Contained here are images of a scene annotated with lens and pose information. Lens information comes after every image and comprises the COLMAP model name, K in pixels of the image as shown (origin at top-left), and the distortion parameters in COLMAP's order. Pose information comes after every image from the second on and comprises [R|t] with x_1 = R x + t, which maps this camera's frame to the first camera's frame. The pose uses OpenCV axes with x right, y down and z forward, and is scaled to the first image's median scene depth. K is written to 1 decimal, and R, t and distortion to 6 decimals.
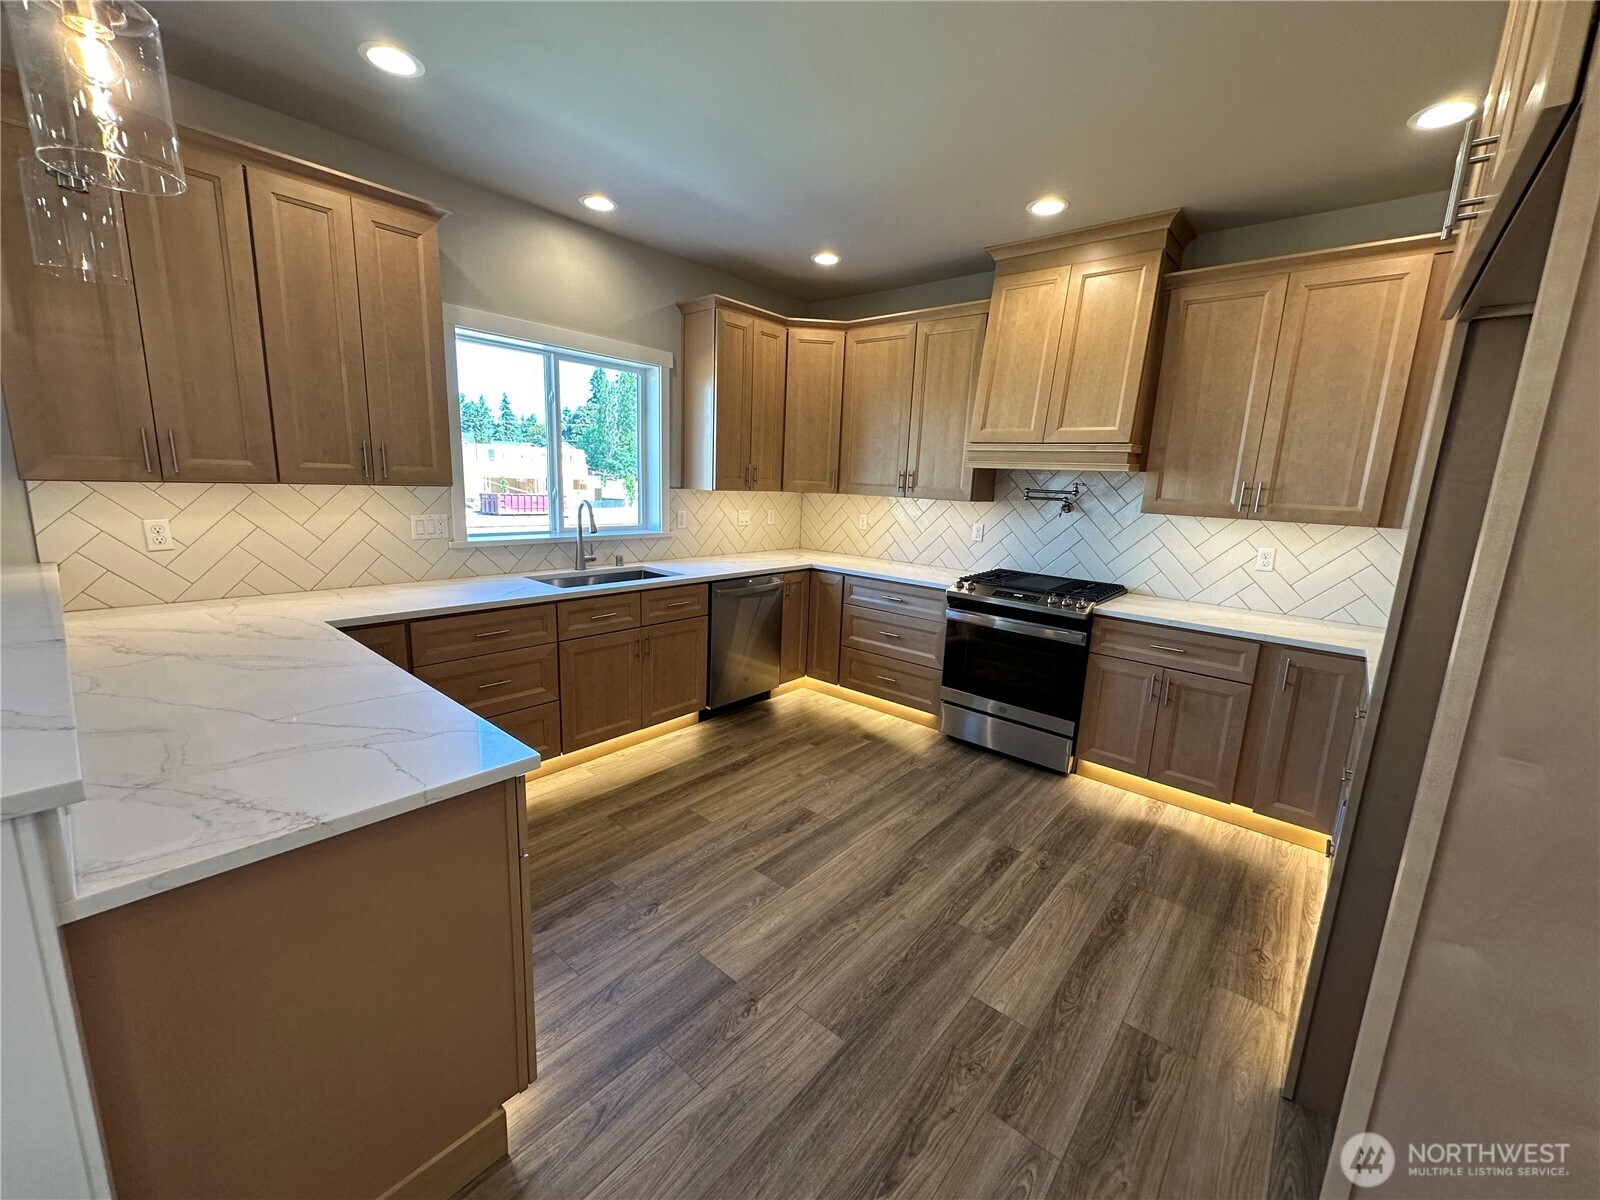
lens RADIAL K [[637.9, 0, 799.5], [0, 637.9, 600.2], [0, 0, 1]] dist [-0.004844, 0.000227]
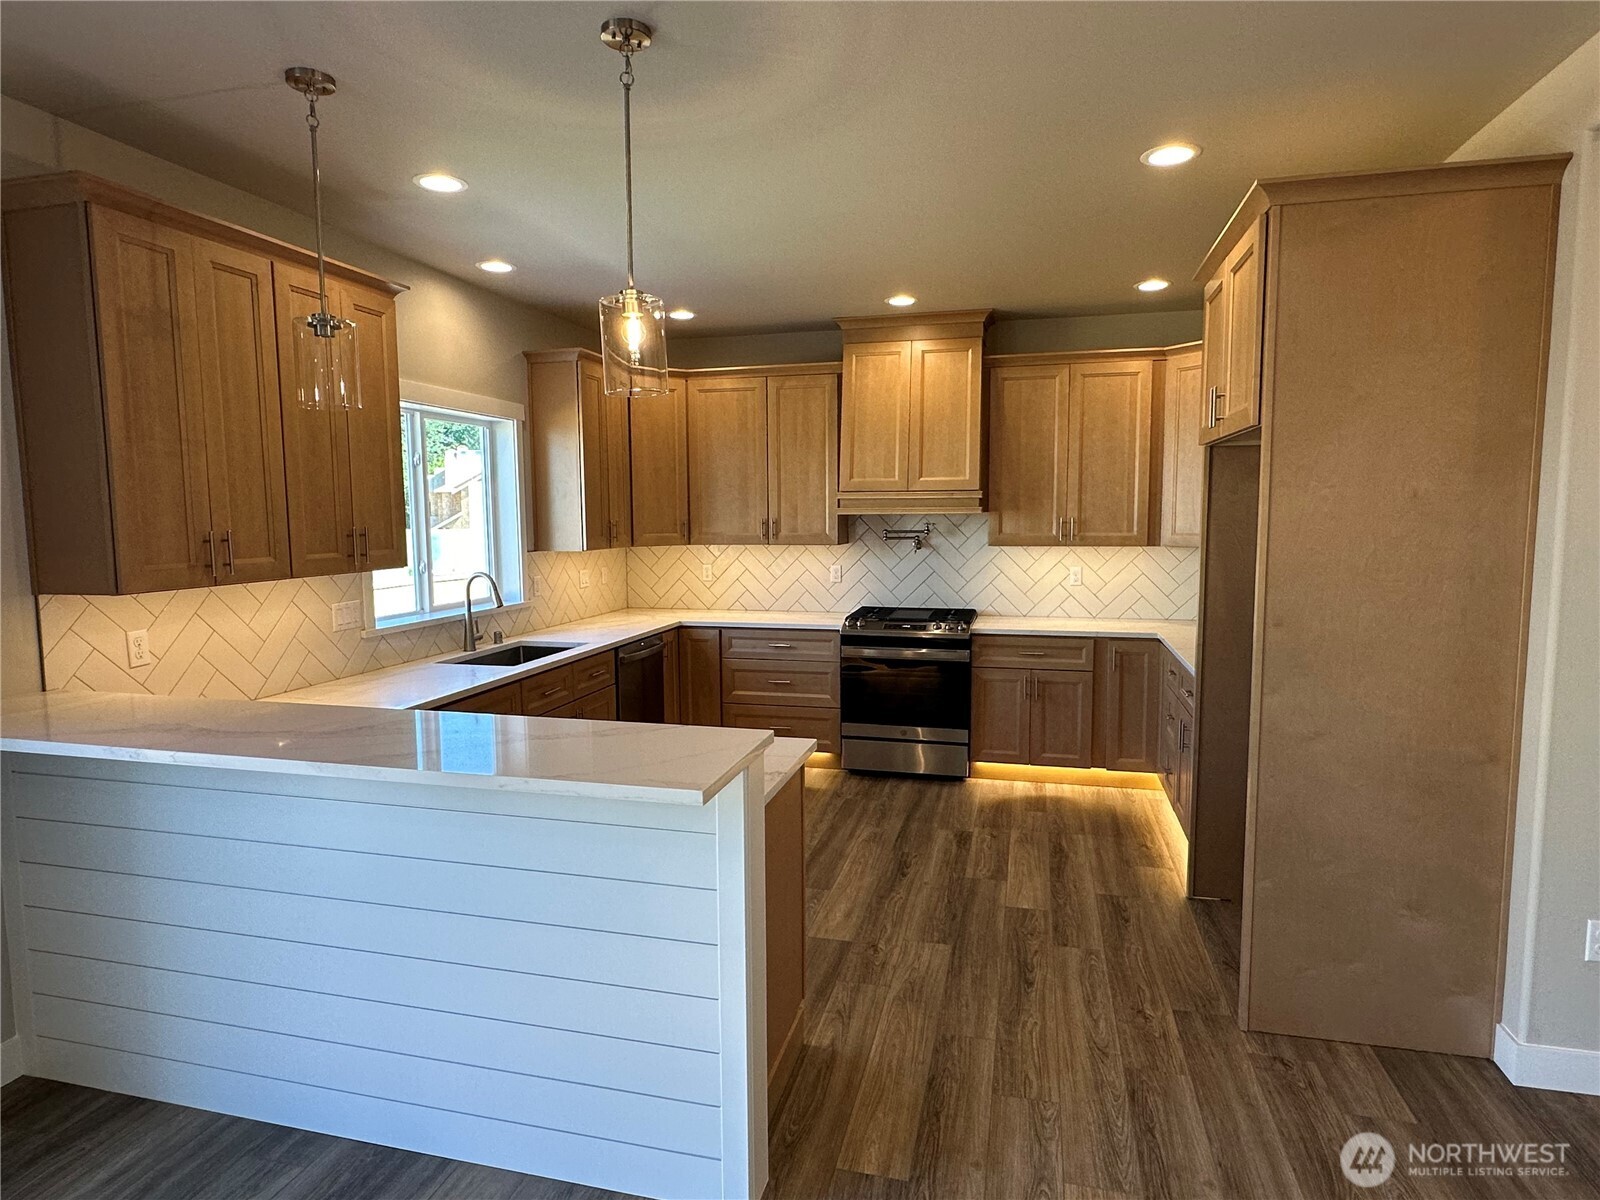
lens RADIAL K [[923.5, 0, 798.7], [0, 923.5, 600.3], [0, 0, 1]] dist [-0.000687, 0.002151]
pose [[0.894112, -0.091455, 0.438405, -0.591145], [0.128476, 0.990160, -0.055467, 0.014636], [-0.429019, 0.105918, 0.897064, -0.417122]]
